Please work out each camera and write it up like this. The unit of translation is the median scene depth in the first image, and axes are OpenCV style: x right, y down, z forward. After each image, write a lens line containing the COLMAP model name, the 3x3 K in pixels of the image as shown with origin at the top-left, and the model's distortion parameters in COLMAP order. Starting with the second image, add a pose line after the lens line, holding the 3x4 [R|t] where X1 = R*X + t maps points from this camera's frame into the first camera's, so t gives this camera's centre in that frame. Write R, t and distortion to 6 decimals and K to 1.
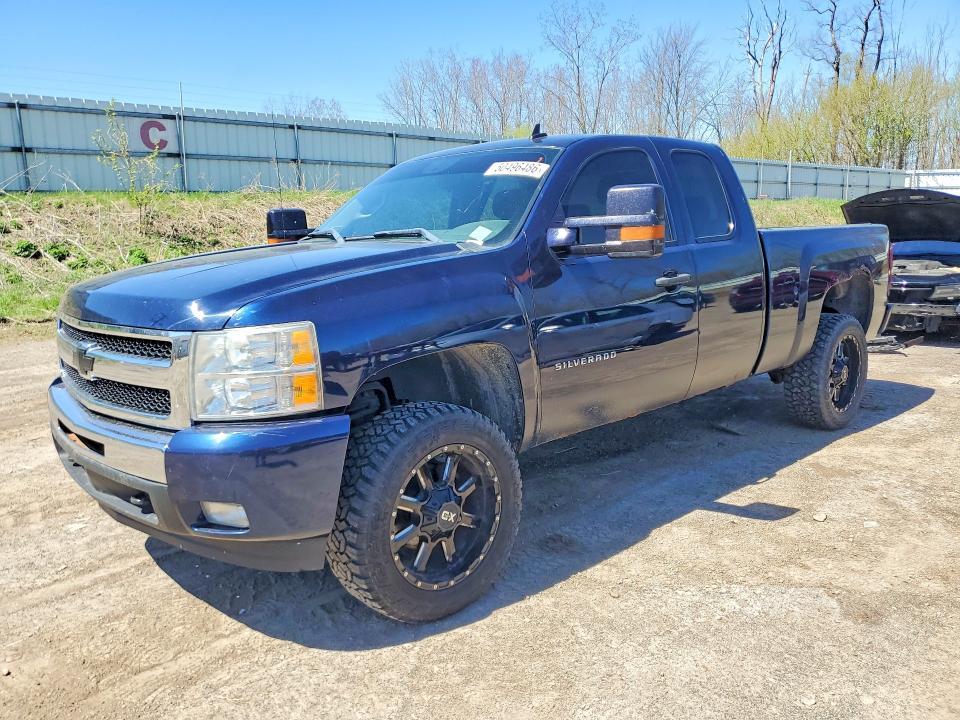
lens RADIAL K [[759.3, 0, 474.4], [0, 759.3, 359.8], [0, 0, 1]] dist [0.042469, -0.034601]
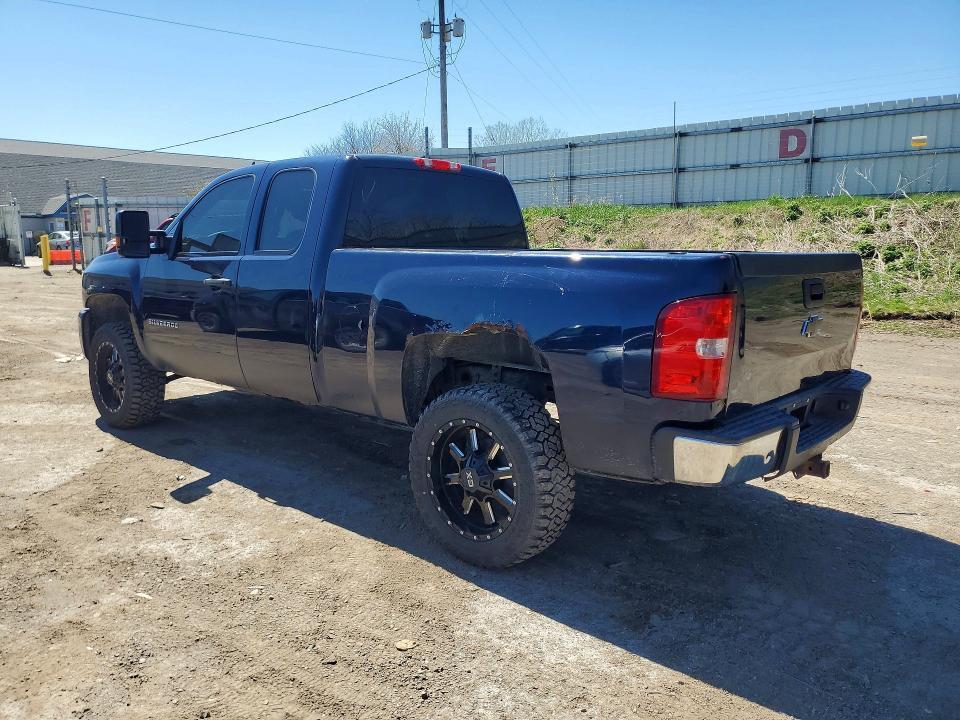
lens RADIAL K [[759.3, 0, 476.7], [0, 759.3, 366.0], [0, 0, 1]] dist [0.042469, -0.034601]
pose [[0.085472, 0.191898, -0.977686, 1.207230], [-0.178778, 0.968304, 0.174428, -0.209150], [0.980170, 0.159880, 0.117070, 1.013869]]
